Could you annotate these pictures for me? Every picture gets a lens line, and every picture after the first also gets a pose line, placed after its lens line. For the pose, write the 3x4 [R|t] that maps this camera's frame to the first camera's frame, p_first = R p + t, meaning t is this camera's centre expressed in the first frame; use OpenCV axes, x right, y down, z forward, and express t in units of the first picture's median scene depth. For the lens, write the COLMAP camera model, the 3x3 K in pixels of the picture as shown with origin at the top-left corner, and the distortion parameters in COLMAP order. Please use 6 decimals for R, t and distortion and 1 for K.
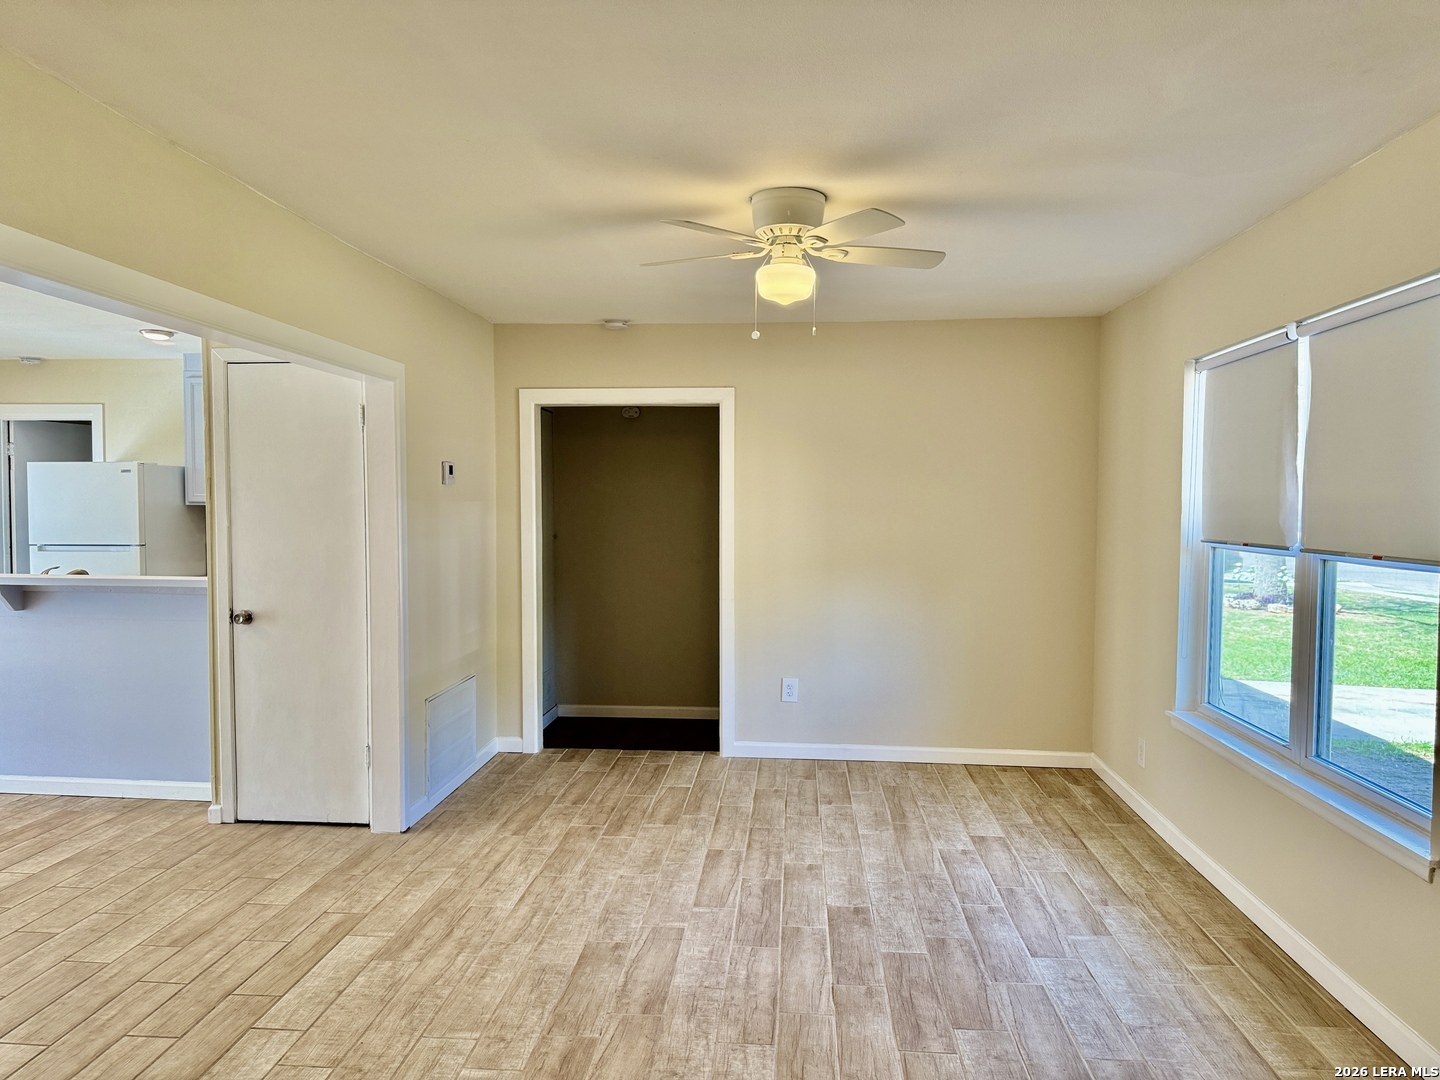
lens RADIAL K [[1029.2, 0, 728.5], [0, 1029.2, 577.1], [0, 0, 1]] dist [0.017908, -0.010664]
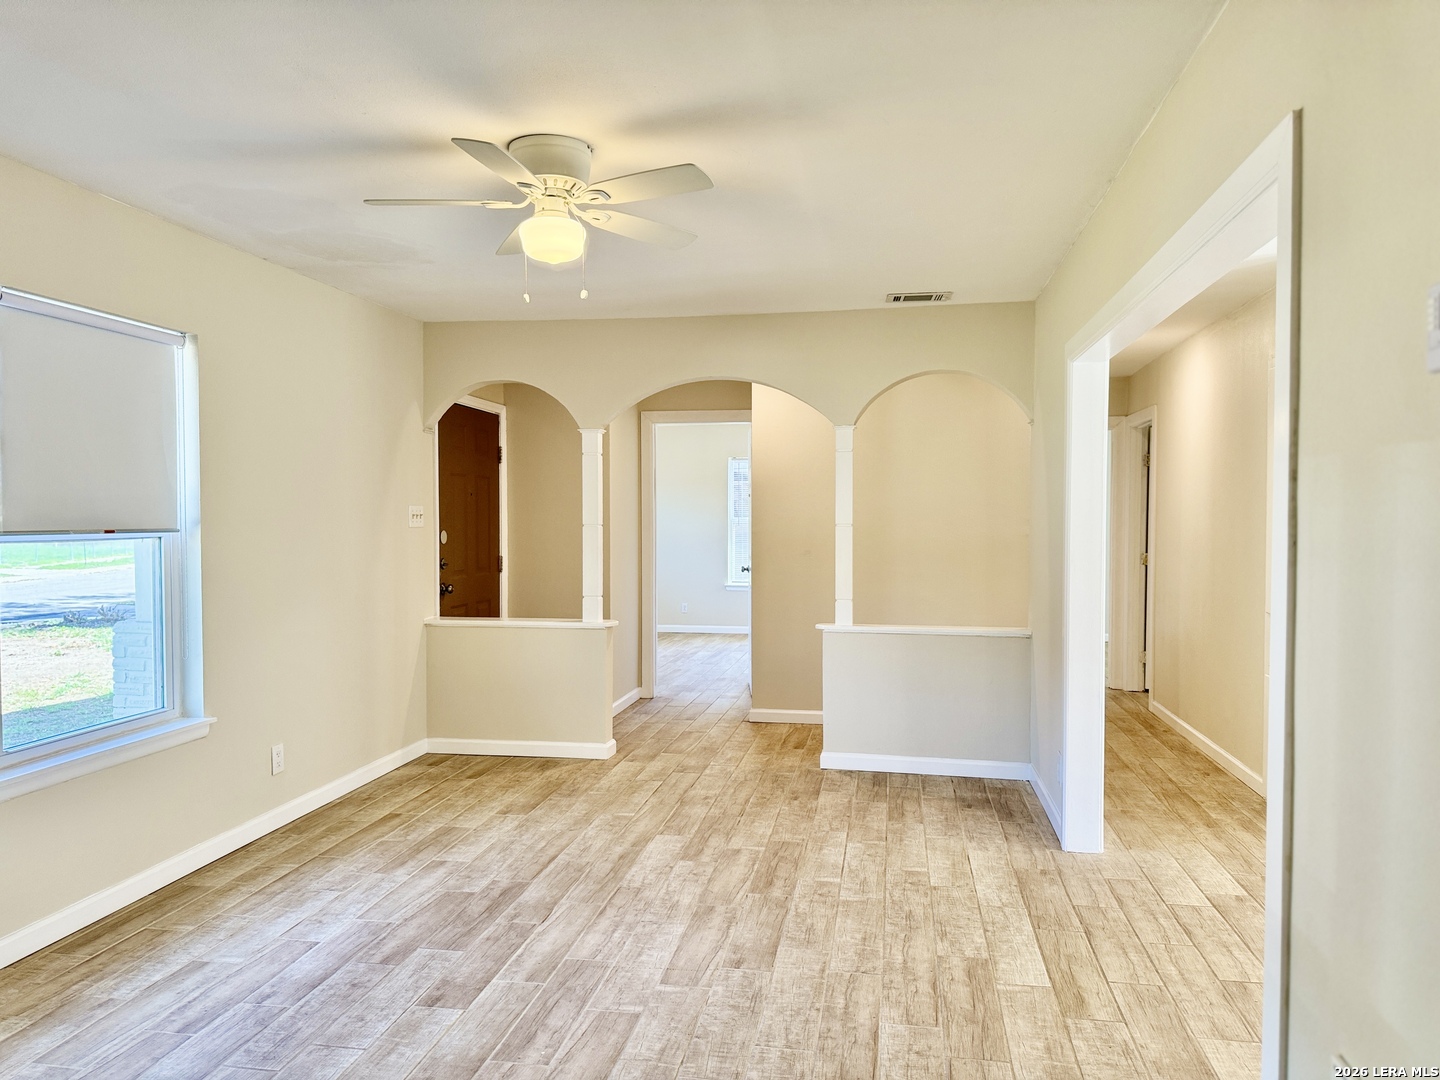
lens RADIAL K [[1029.2, 0, 719.3], [0, 1029.2, 539.2], [0, 0, 1]] dist [0.017908, -0.010664]
pose [[-0.994714, -0.005595, 0.102531, -0.178934], [0.004328, 0.995343, 0.096304, -0.106248], [-0.102592, 0.096238, -0.990057, 1.828171]]
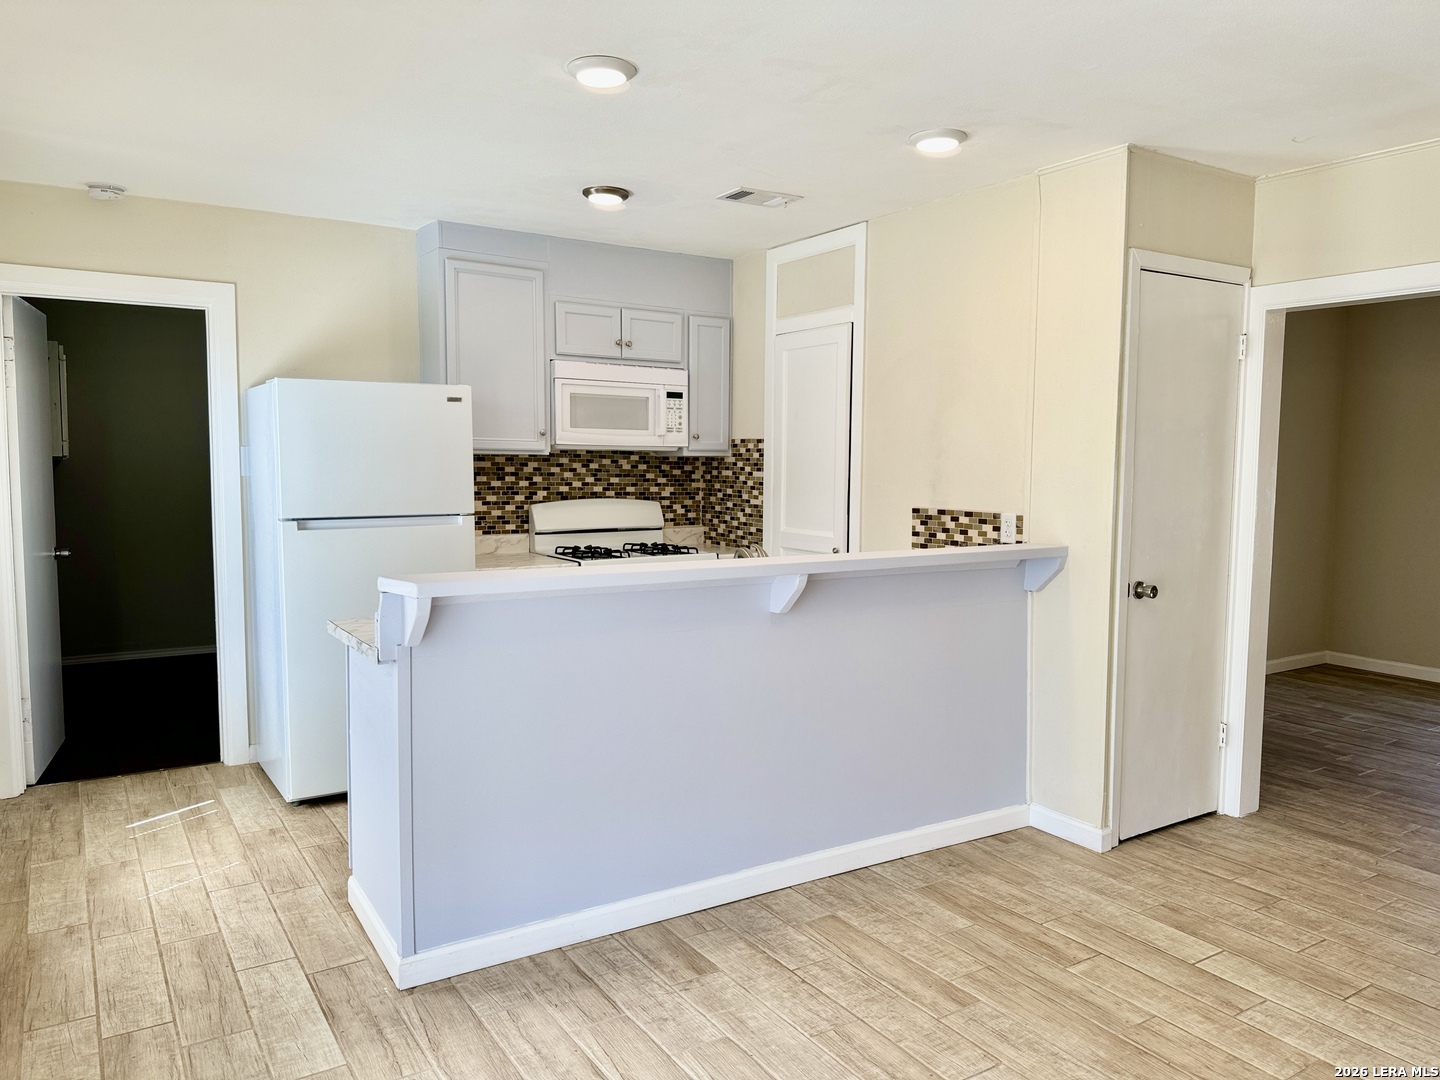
lens RADIAL K [[1029.2, 0, 755.1], [0, 1029.2, 554.6], [0, 0, 1]] dist [0.017908, -0.010664]
pose [[0.781280, -0.064162, 0.620875, -1.626910], [0.033327, 0.997572, 0.061153, -0.075599], [-0.623291, -0.027086, 0.781521, 0.726622]]
